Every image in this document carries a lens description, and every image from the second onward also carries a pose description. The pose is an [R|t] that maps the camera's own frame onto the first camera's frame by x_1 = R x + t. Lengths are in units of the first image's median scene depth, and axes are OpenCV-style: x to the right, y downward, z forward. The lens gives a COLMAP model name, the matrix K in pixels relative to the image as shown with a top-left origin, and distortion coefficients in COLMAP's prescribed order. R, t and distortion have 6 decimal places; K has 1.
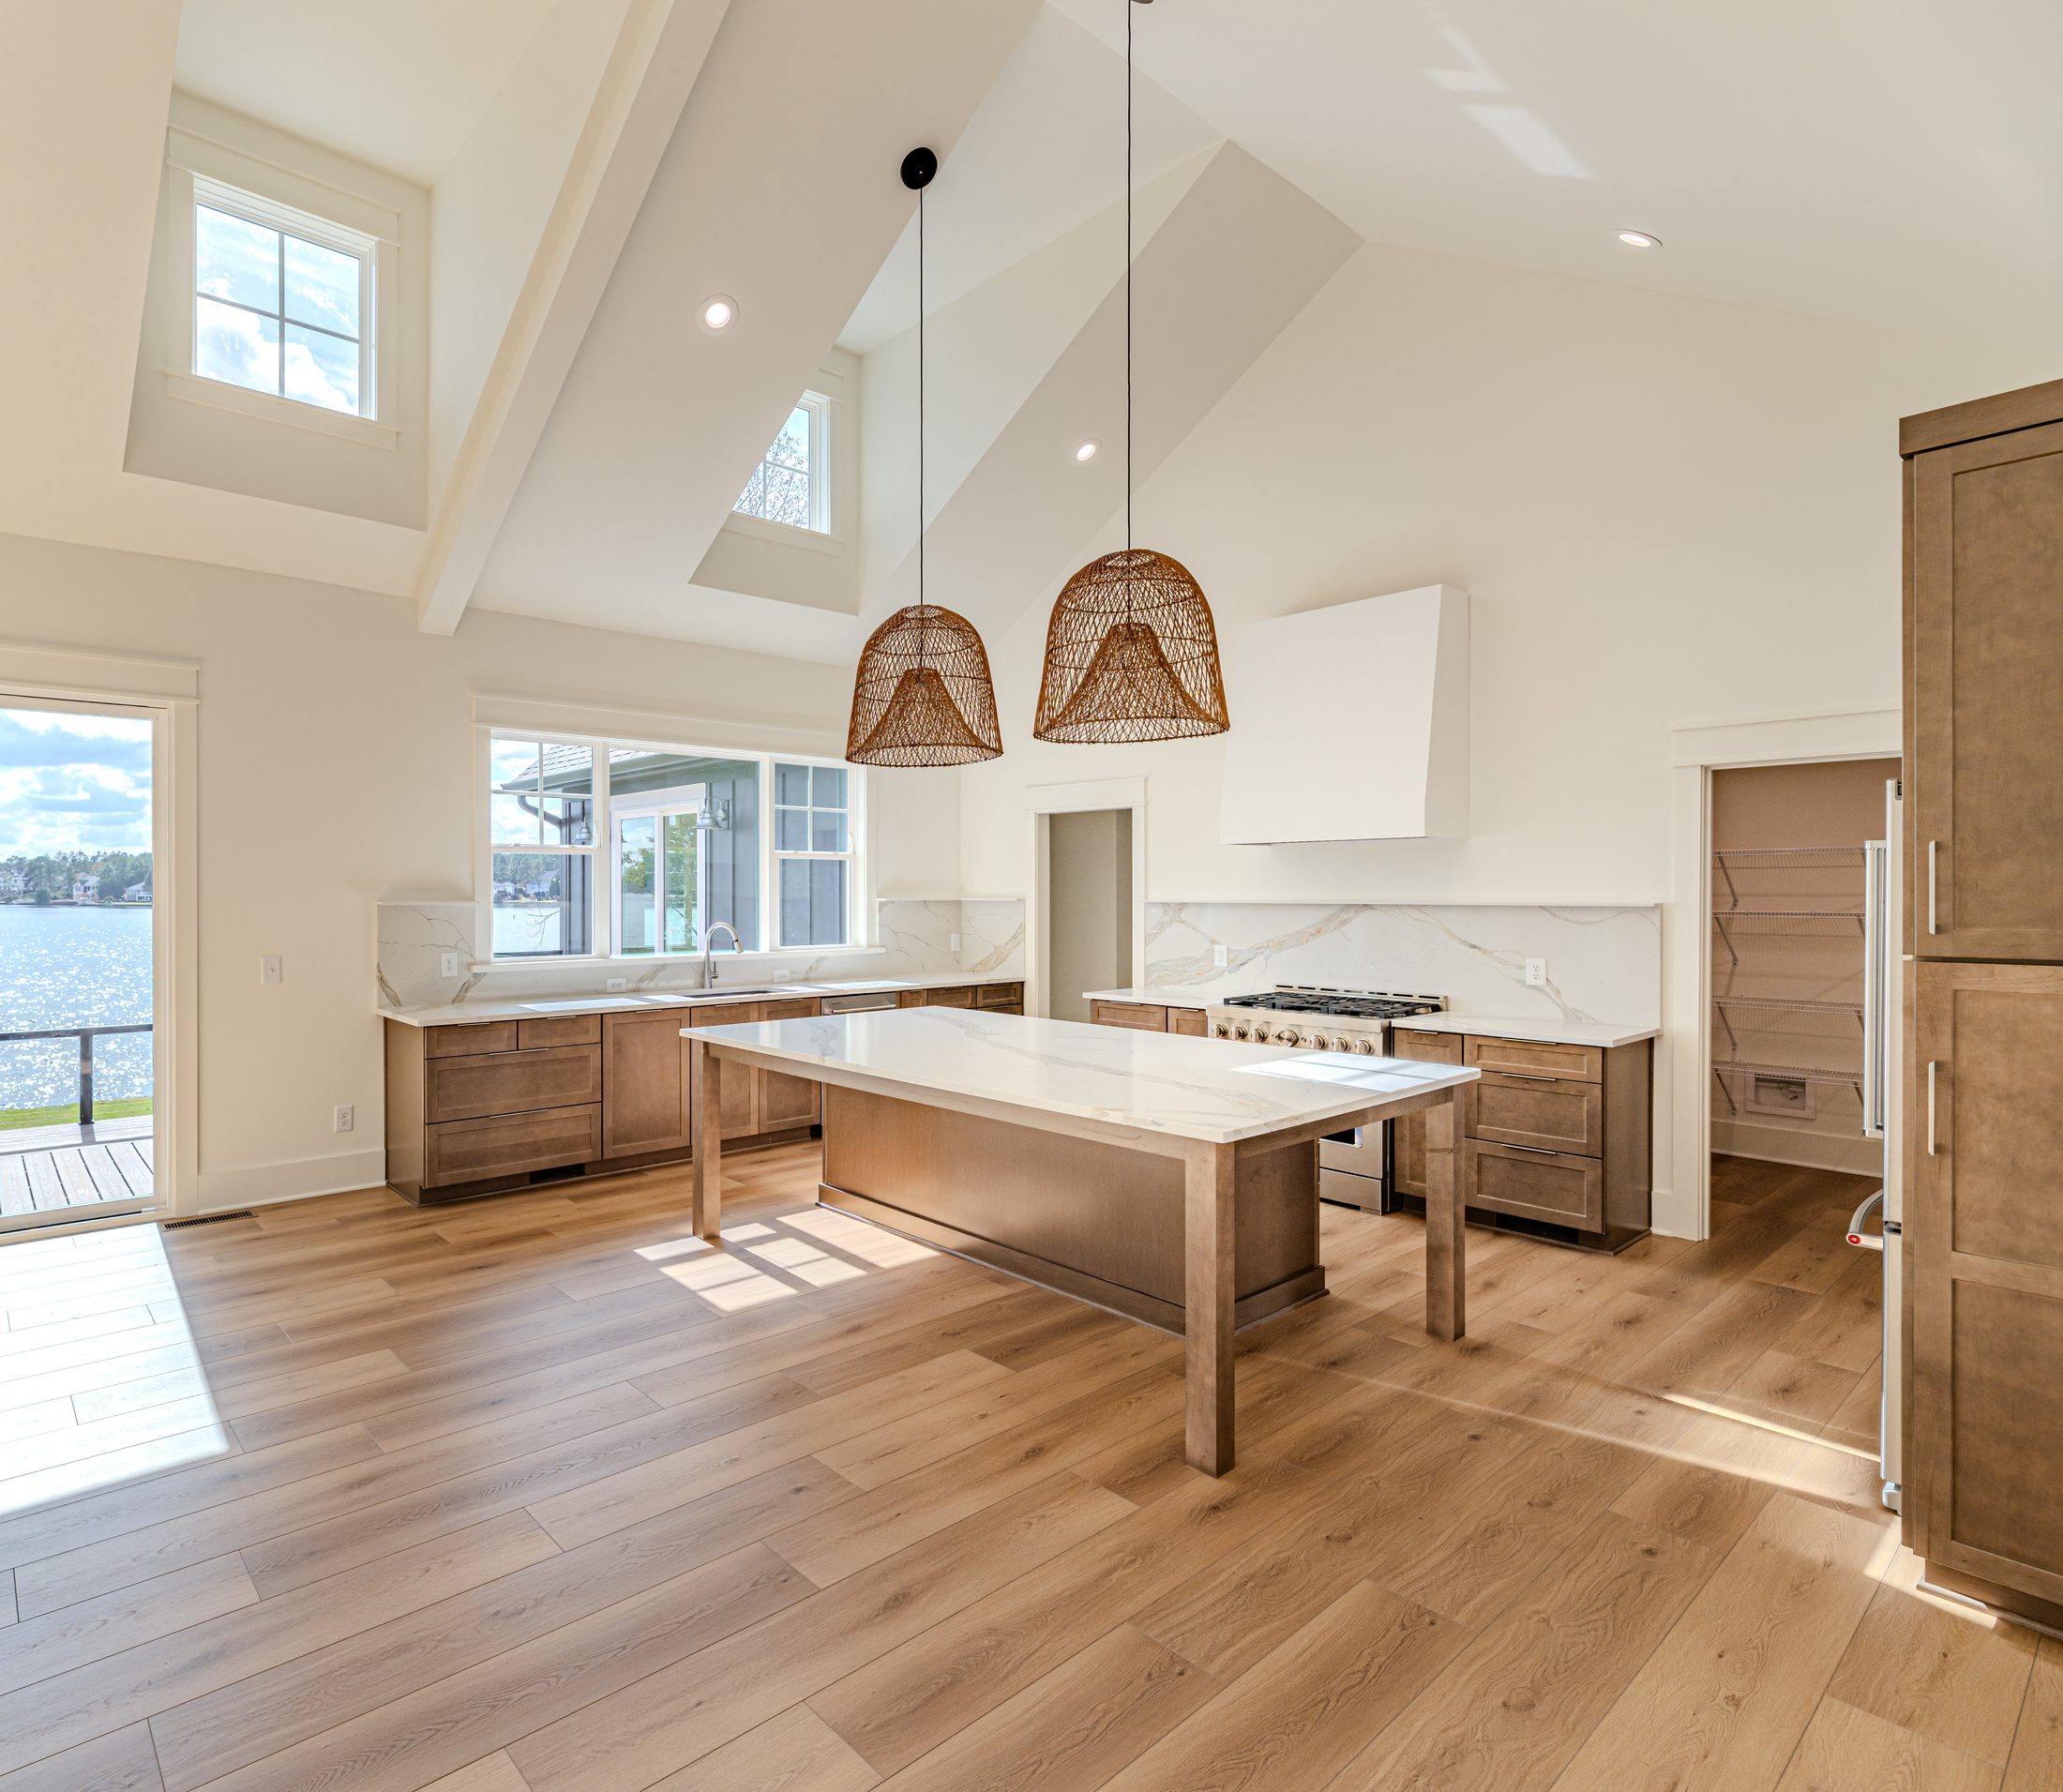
lens RADIAL K [[1122.8, 0, 1030.1], [0, 1122.8, 863.4], [0, 0, 1]] dist [-0.000639, 0.000138]
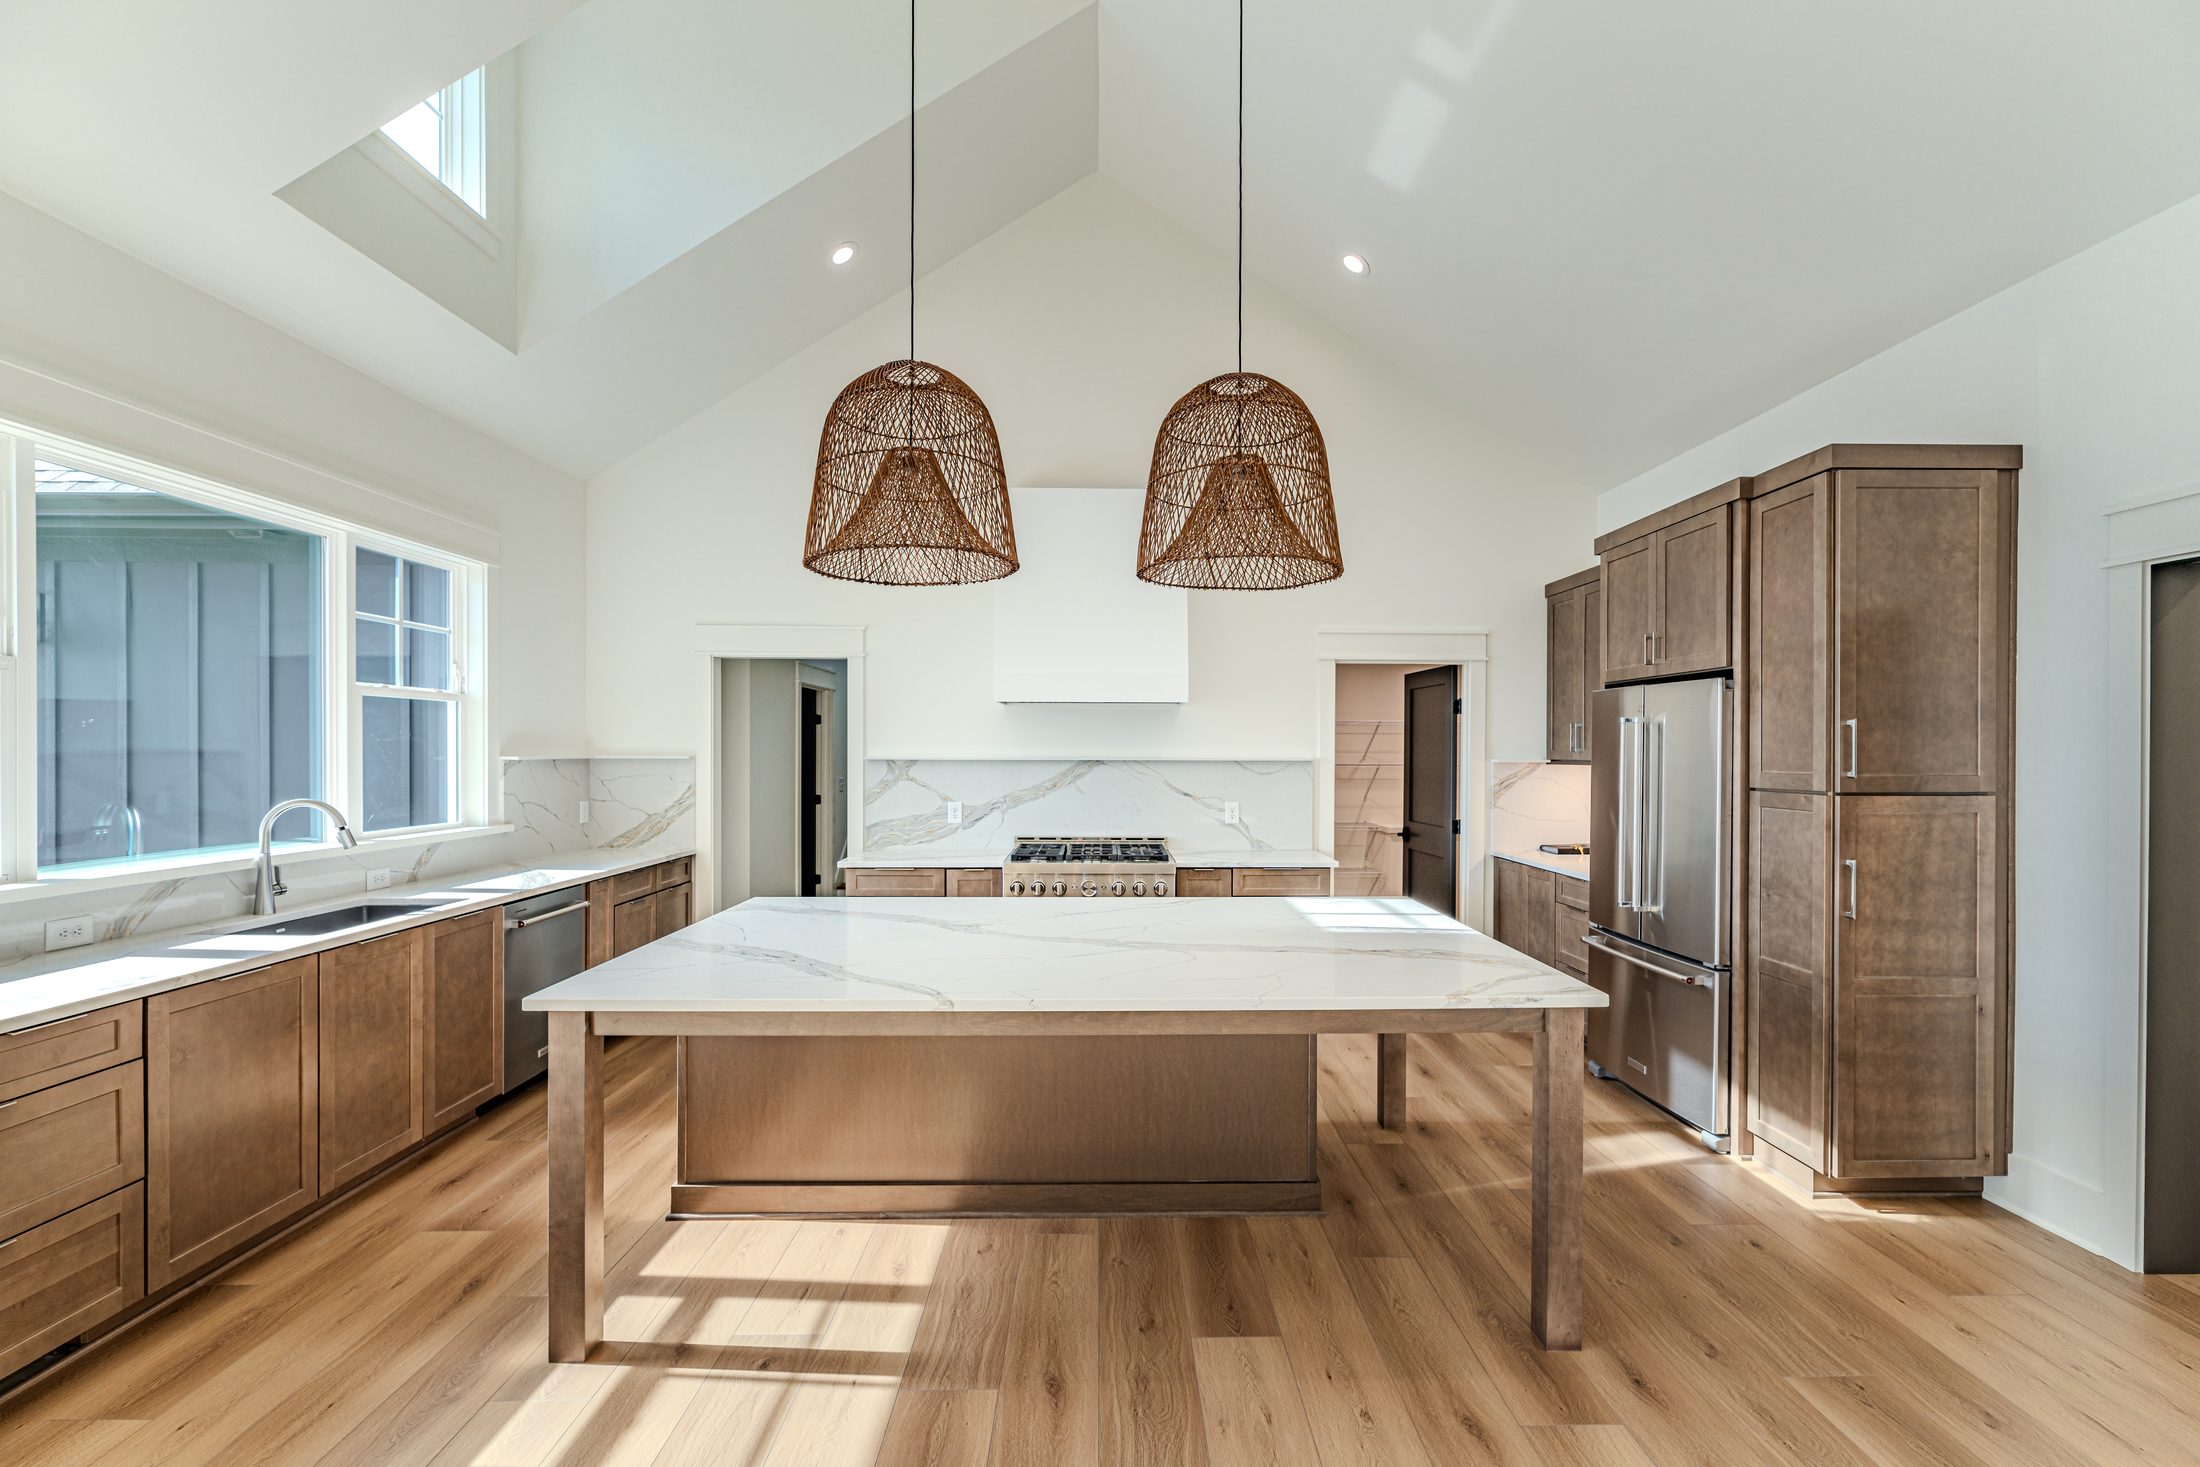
lens RADIAL K [[881.4, 0, 1100.0], [0, 881.4, 733.5], [0, 0, 1]] dist [-0.002984, -0.000015]
pose [[0.680093, 0.014785, 0.732977, -0.380215], [-0.021118, 0.999777, -0.000572, 0.011212], [-0.732821, -0.015090, 0.680254, 0.439133]]
